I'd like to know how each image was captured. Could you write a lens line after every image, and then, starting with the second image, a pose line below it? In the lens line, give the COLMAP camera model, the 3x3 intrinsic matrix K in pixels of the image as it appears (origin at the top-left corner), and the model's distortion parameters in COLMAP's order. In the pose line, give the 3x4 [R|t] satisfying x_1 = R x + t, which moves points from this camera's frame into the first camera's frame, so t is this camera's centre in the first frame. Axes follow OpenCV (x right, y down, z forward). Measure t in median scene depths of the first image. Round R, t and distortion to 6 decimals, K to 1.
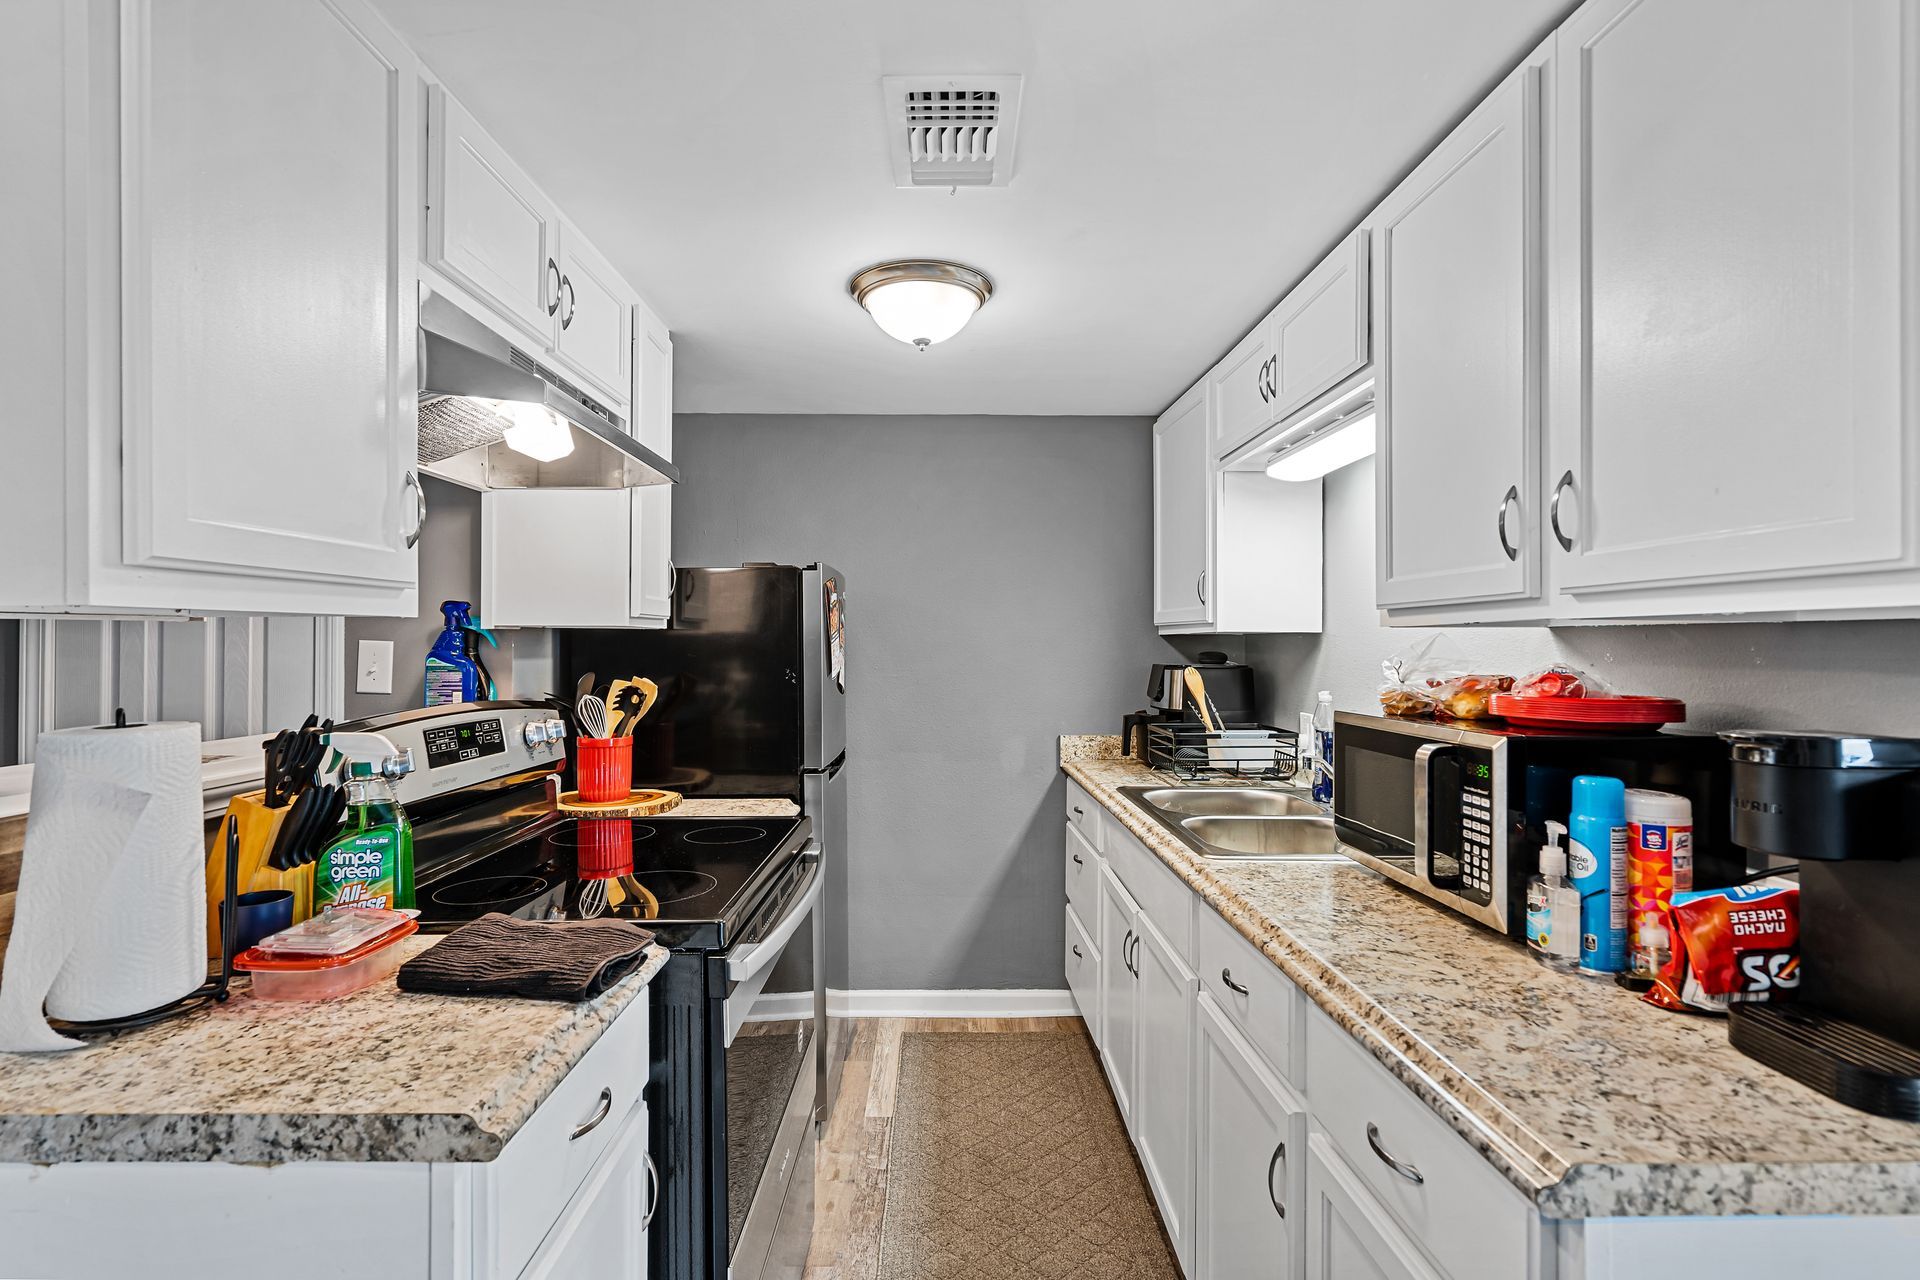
lens RADIAL K [[886.4, 0, 949.4], [0, 886.4, 634.7], [0, 0, 1]] dist [-0.000094, 0.000237]
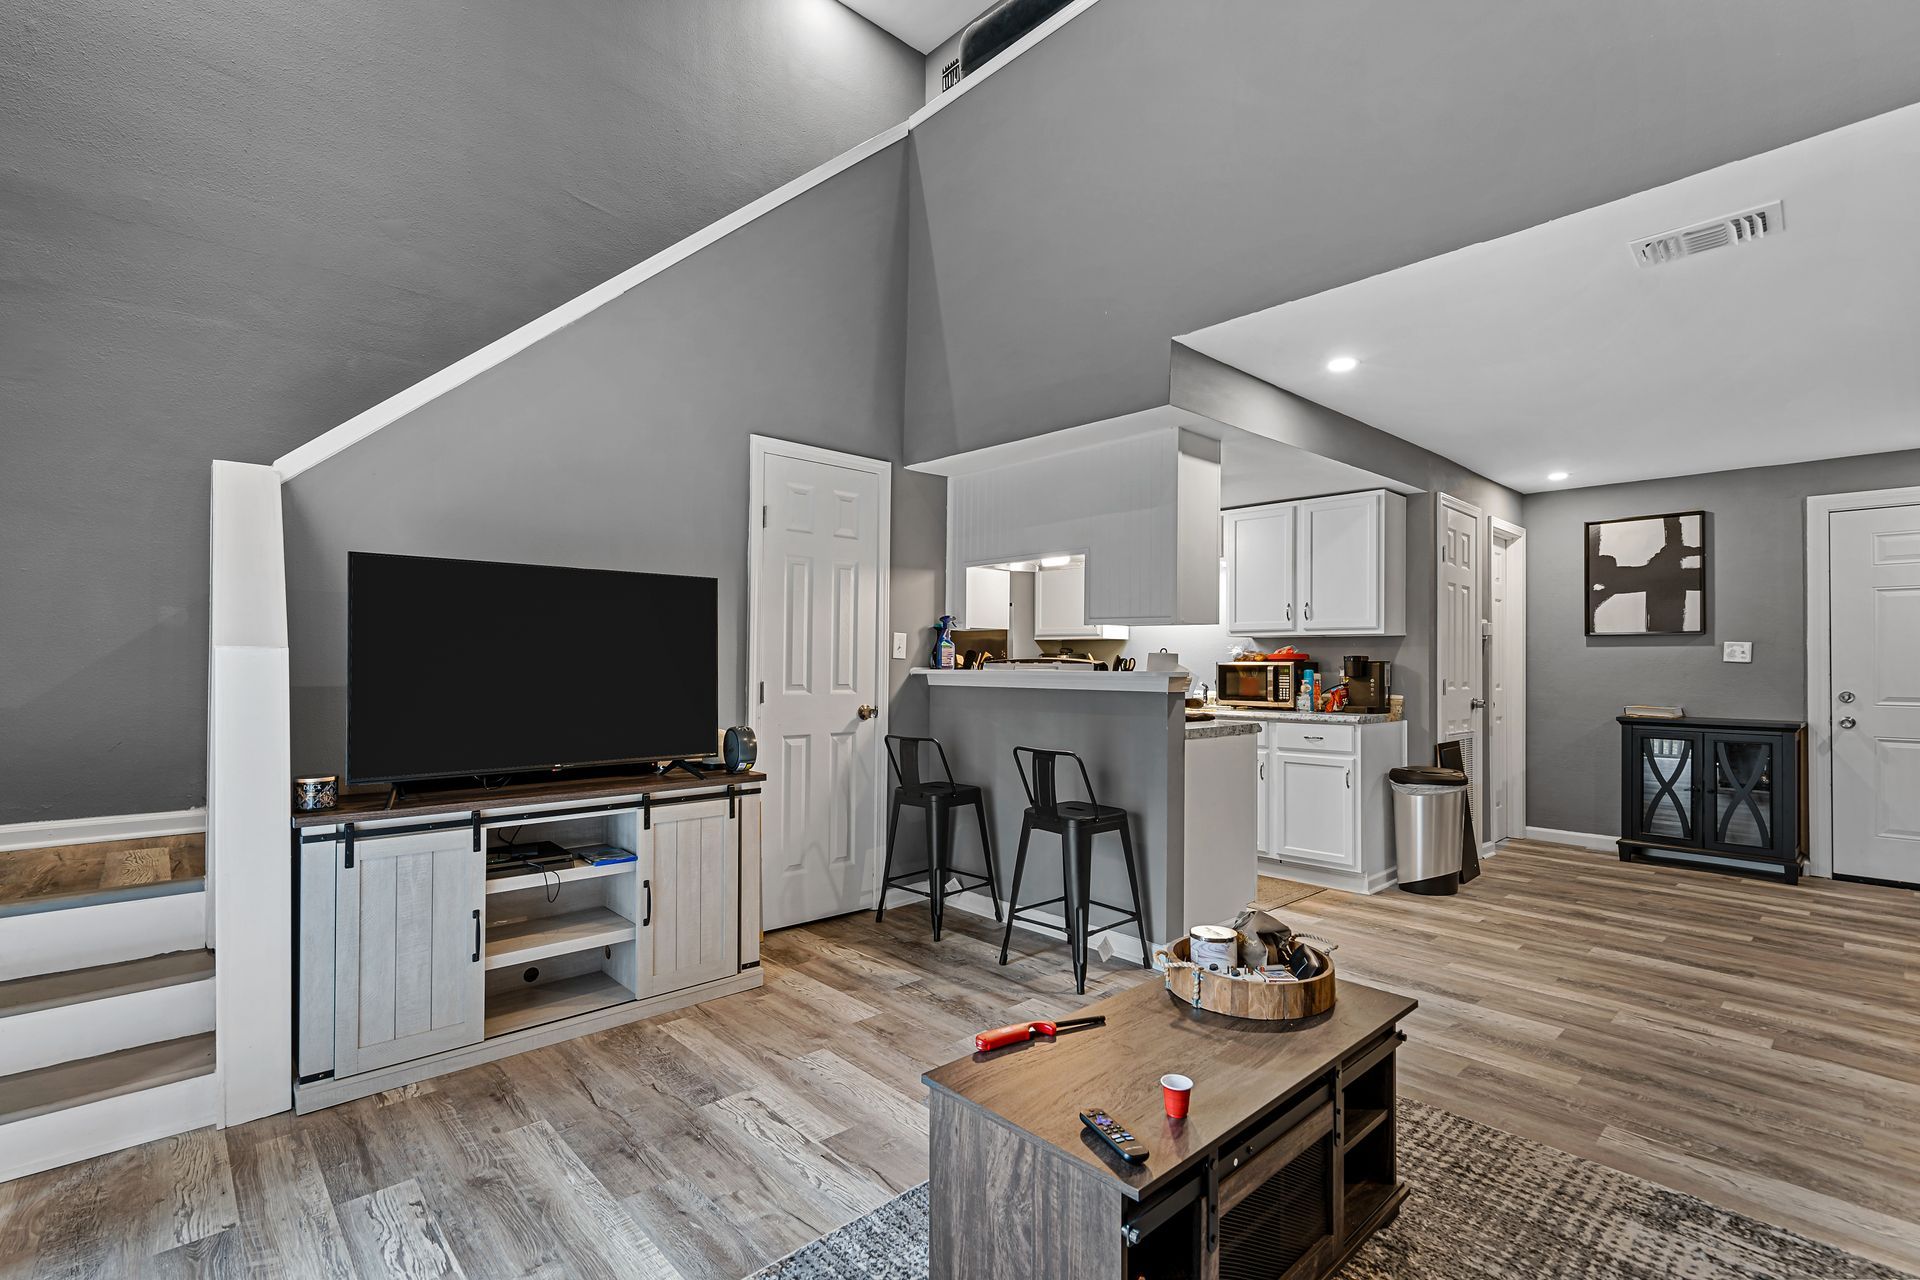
lens RADIAL K [[871.9, 0, 949.9], [0, 871.9, 648.2], [0, 0, 1]] dist [-0.000649, 0.000430]
pose [[0.744101, 0.012746, 0.667946, -3.426448], [-0.012328, 0.999910, -0.005347, 0.090676], [-0.667954, -0.004255, 0.744191, -1.039921]]
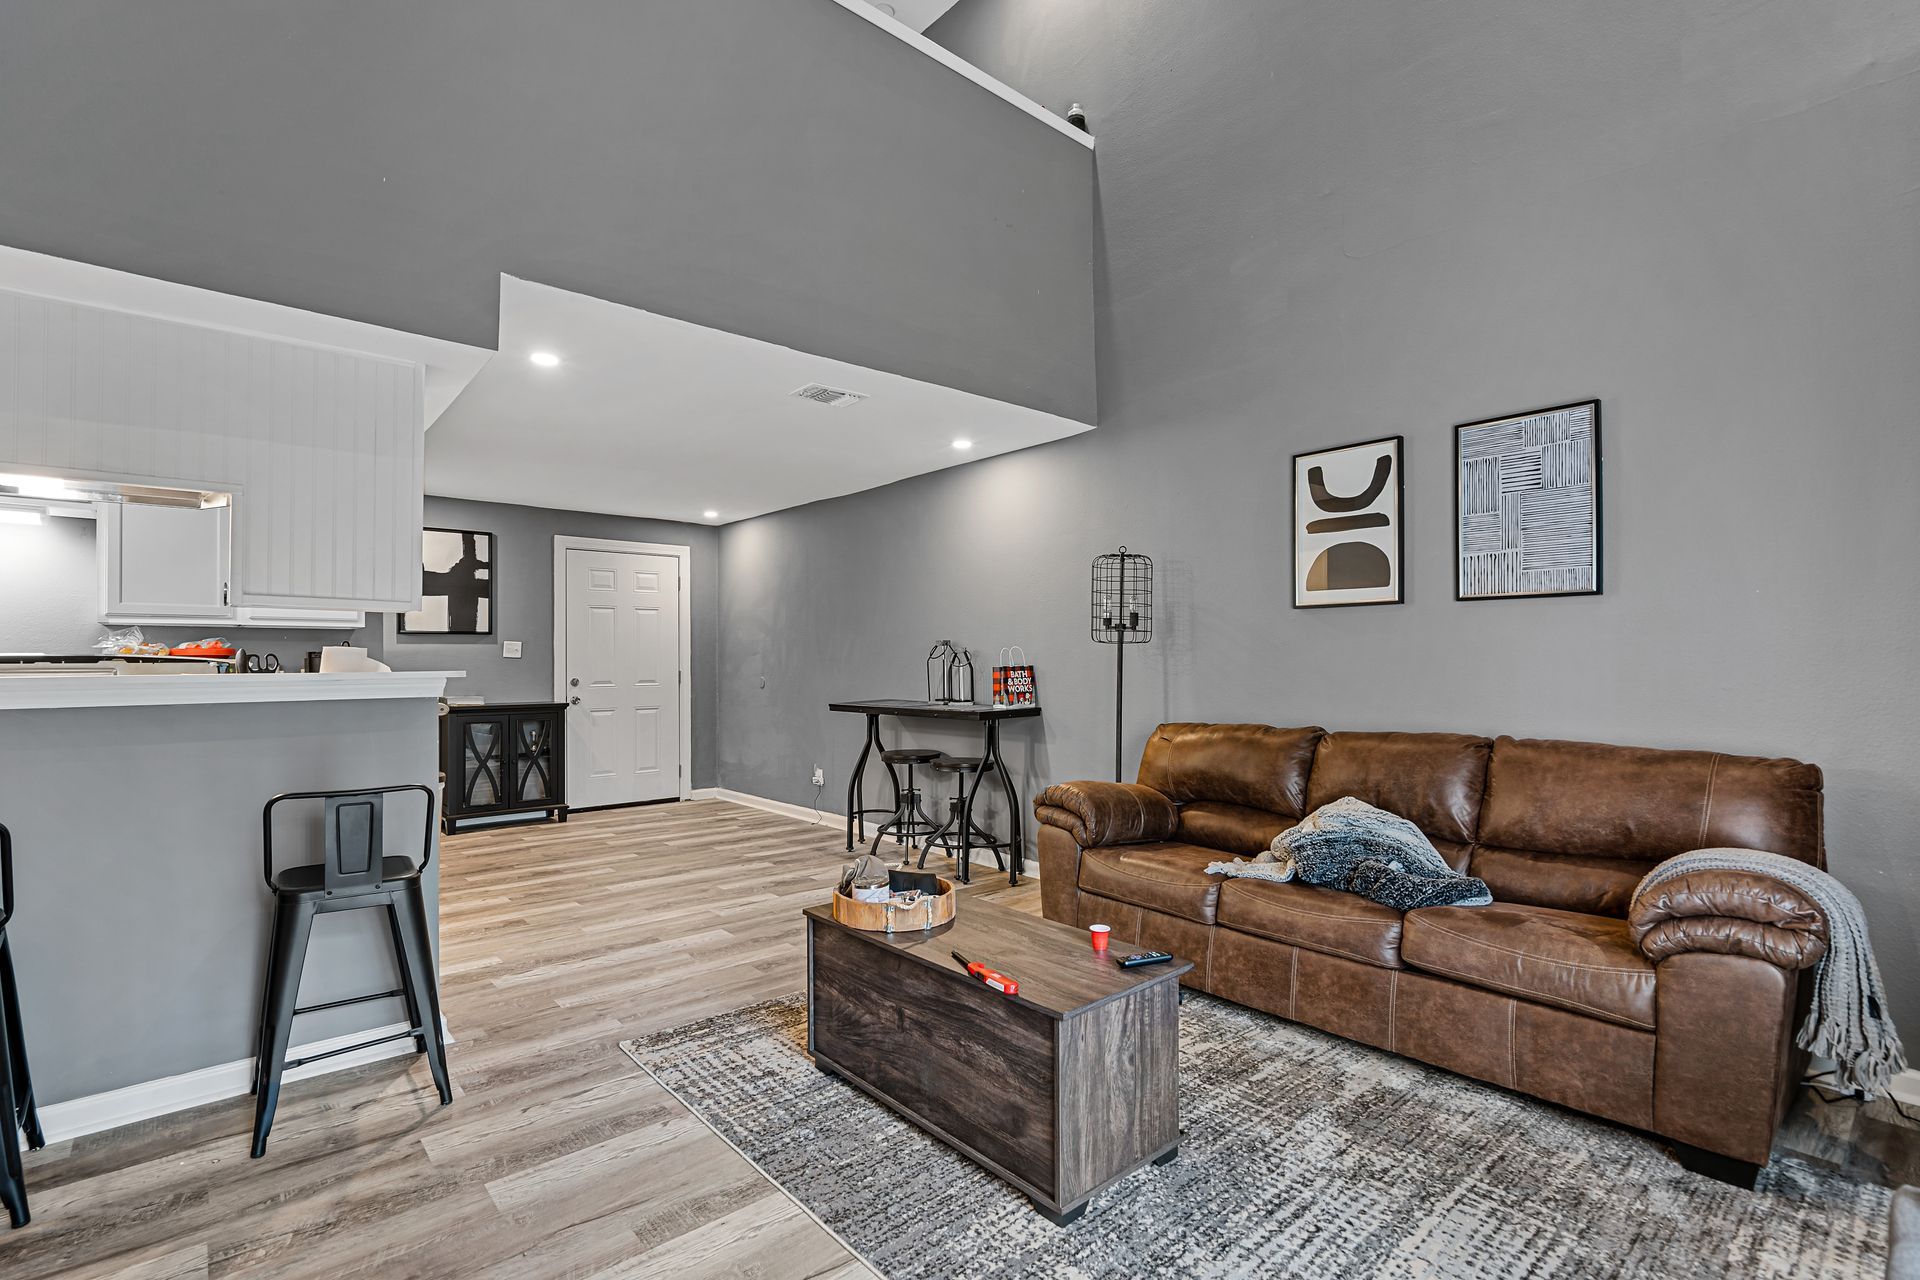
lens RADIAL K [[887.4, 0, 953.2], [0, 887.4, 650.0], [0, 0, 1]] dist [-0.002175, -0.000226]
pose [[-0.645150, 0.008932, 0.764004, -3.632436], [-0.007901, 0.999800, -0.018361, 0.121763], [-0.764015, -0.017882, -0.644950, 1.090535]]
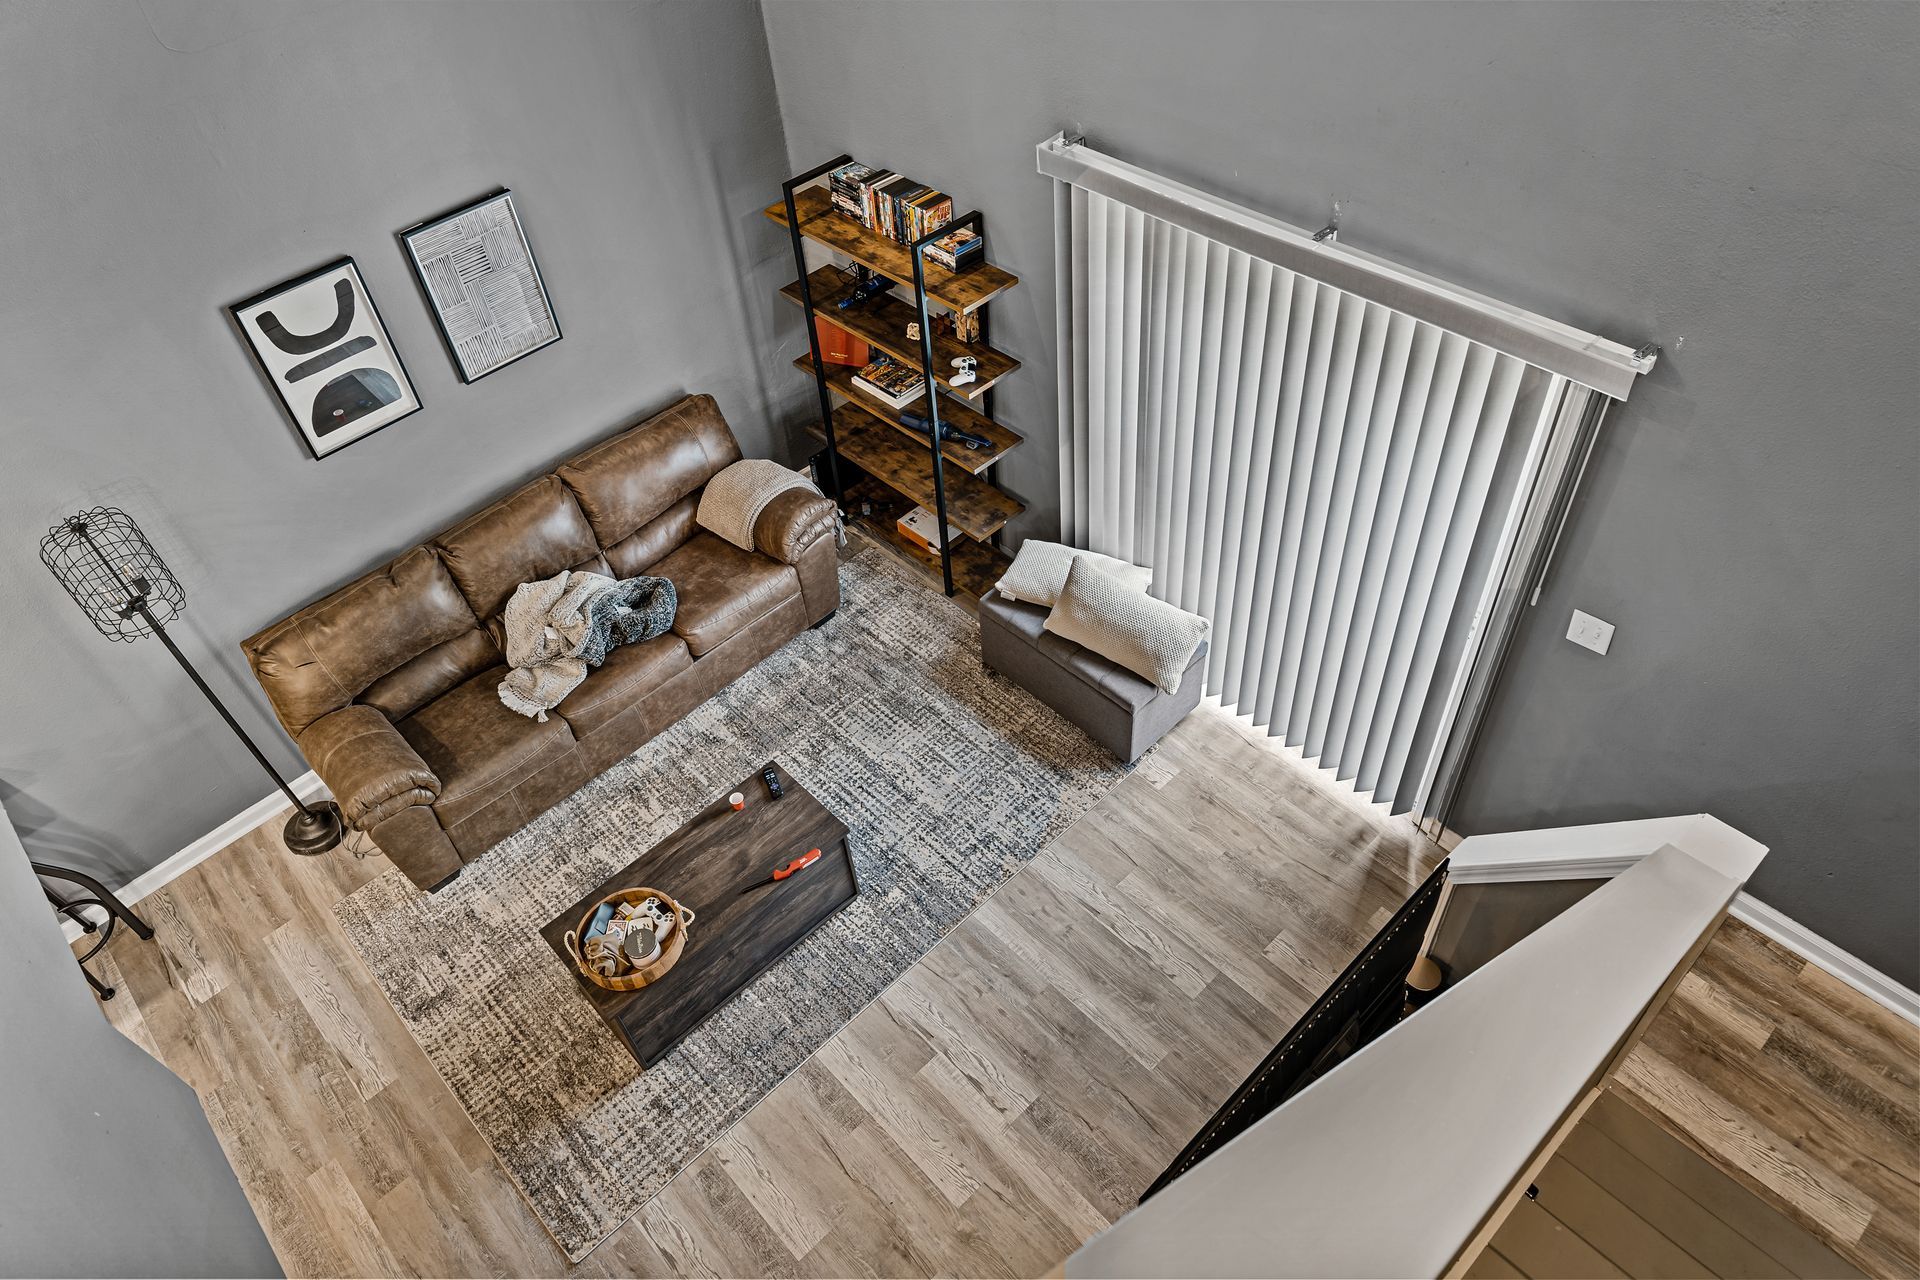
lens RADIAL K [[1243.4, 0, 960.0], [0, 1243.4, 640.0], [0, 0, 1]] dist [-0.001796, -0.000239]
pose [[-0.731899, 0.532730, -0.424879, -1.538894], [0.083521, 0.688959, 0.719972, -2.350886], [0.676275, 0.491460, -0.548743, 1.952874]]
